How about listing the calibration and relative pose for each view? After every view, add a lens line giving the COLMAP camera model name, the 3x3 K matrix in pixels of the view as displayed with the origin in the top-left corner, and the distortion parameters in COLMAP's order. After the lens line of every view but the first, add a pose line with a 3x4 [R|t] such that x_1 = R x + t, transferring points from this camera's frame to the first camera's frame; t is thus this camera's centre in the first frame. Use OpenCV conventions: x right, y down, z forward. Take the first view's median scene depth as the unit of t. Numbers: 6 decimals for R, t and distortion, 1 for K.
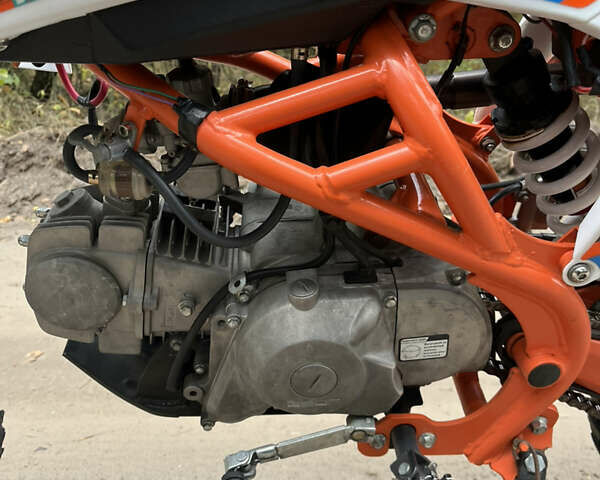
lens RADIAL K [[599.2, 0, 300.0], [0, 599.2, 240.0], [0, 0, 1]] dist [0.090074, -0.167205]
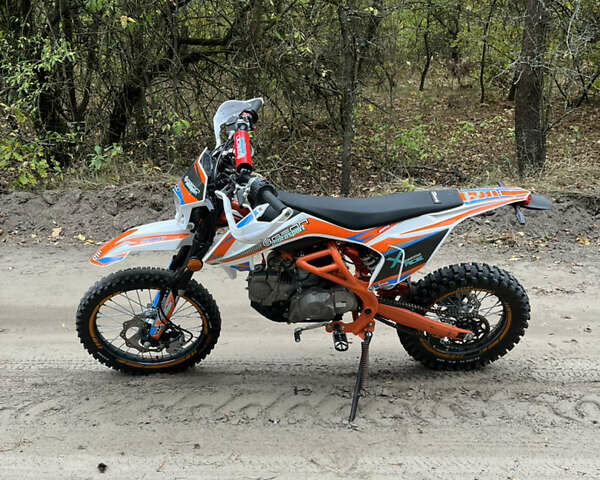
lens RADIAL K [[599.2, 0, 300.0], [0, 599.2, 240.0], [0, 0, 1]] dist [0.090074, -0.167205]
pose [[0.999550, 0.024092, 0.017862, -0.177338], [-0.024275, 0.999654, 0.010082, -0.320362], [-0.017613, -0.010511, 0.999790, -3.274119]]
